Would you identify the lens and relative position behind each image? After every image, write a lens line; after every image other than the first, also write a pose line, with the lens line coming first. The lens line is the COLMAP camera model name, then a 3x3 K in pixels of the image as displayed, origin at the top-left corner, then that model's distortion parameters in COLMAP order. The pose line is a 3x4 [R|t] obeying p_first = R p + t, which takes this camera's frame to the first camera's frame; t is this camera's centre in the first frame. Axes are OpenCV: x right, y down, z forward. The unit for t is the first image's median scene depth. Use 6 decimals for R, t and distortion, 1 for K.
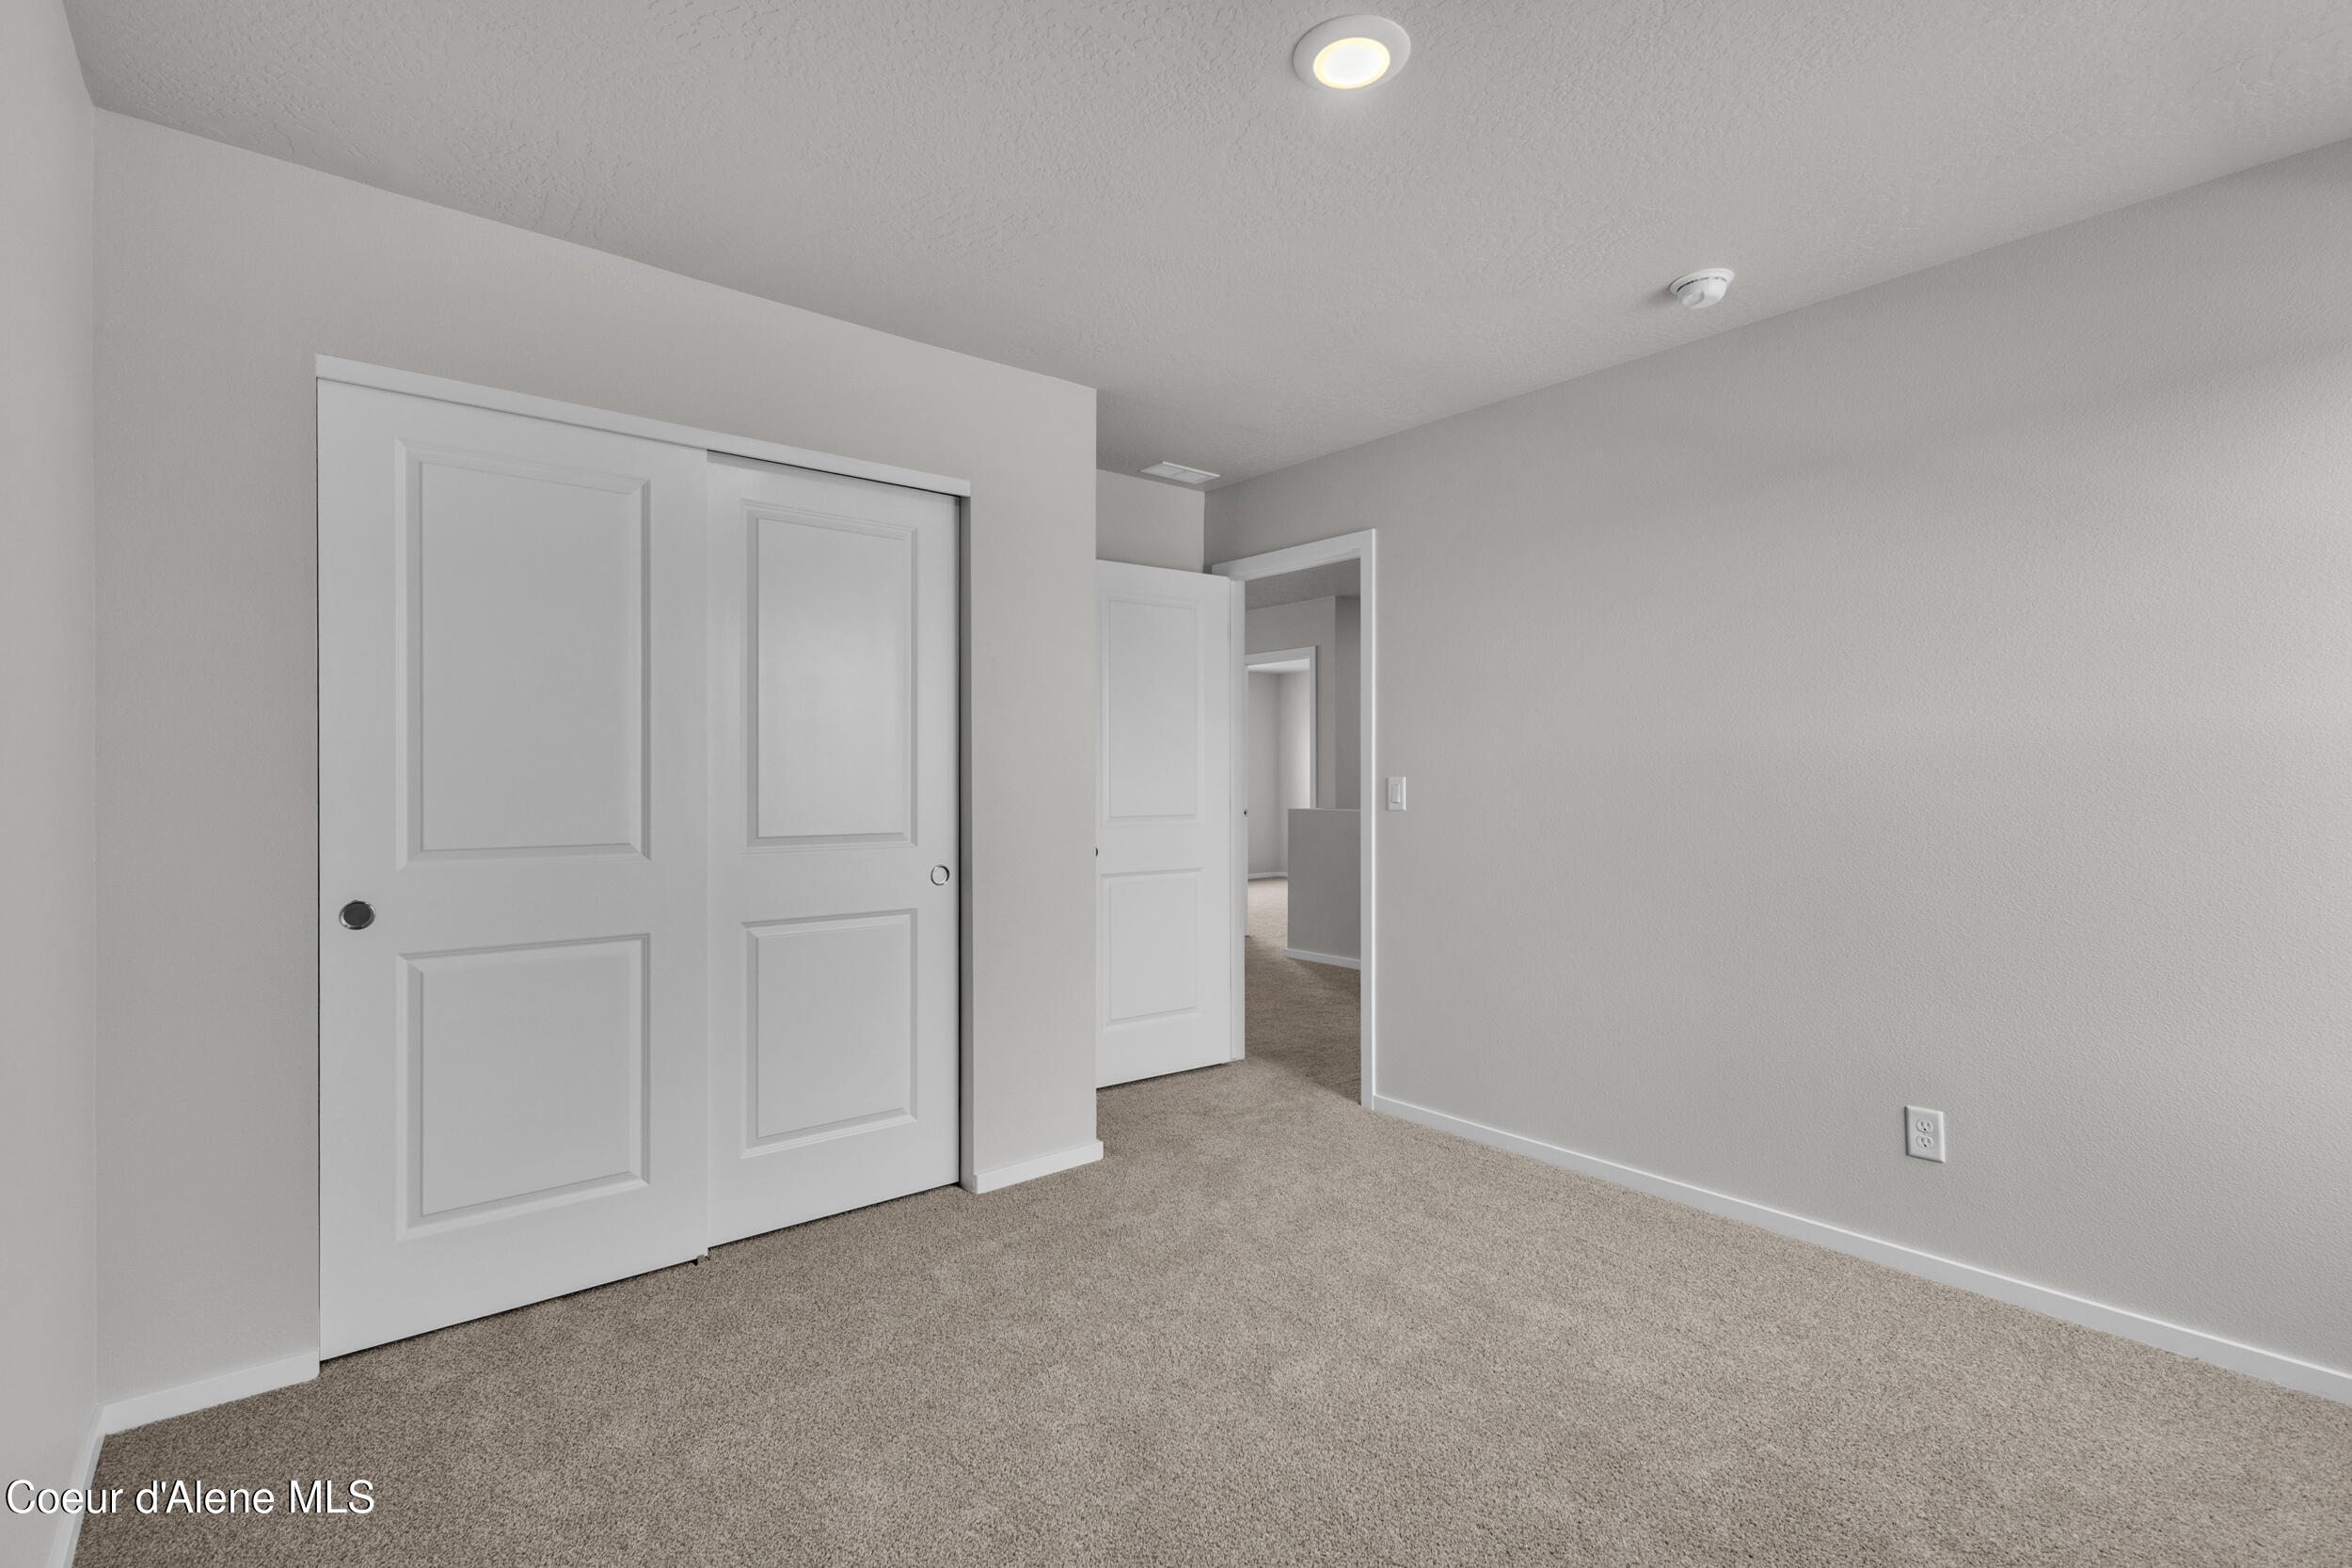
lens RADIAL K [[1086.5, 0, 1180.2], [0, 1086.5, 774.1], [0, 0, 1]] dist [0.007685, -0.000259]
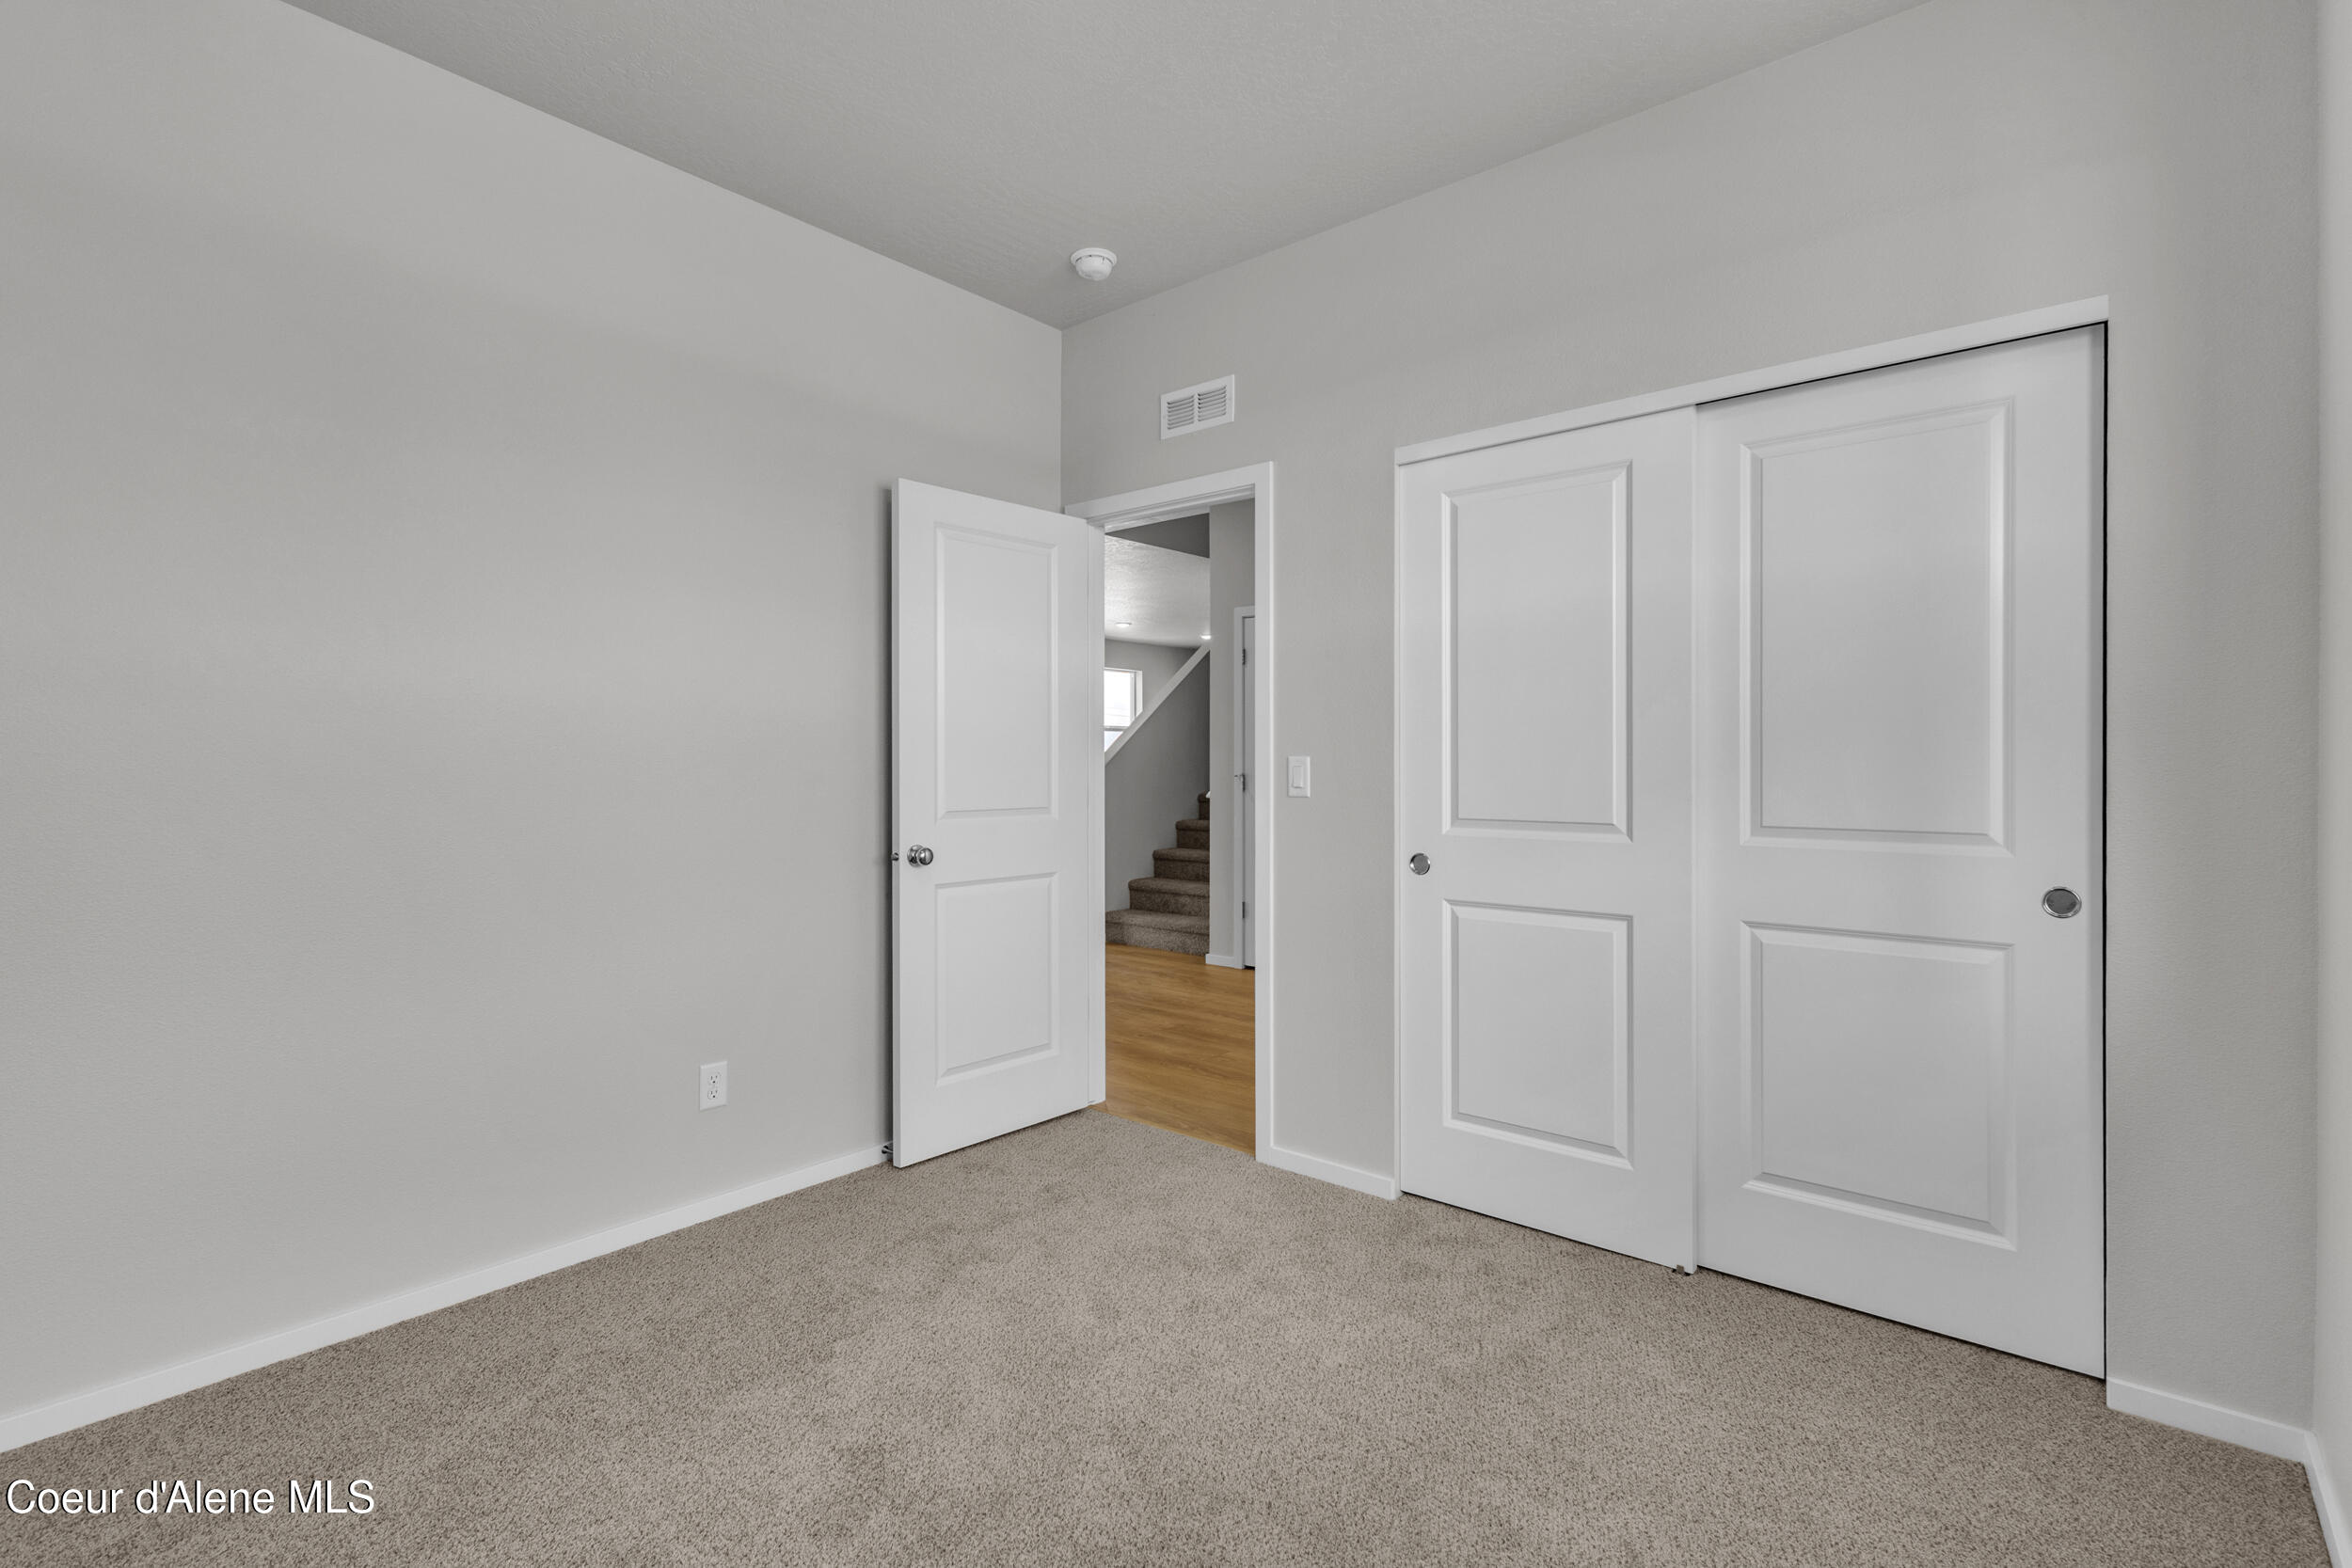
lens RADIAL K [[1086.5, 0, 1180.2], [0, 1086.5, 774.1], [0, 0, 1]] dist [0.007685, -0.000259]
pose [[0.170675, 0.007657, -0.985298, 0.470164], [0.009648, 0.999909, 0.009442, 0.004011], [0.985280, -0.011118, 0.170585, 0.478931]]
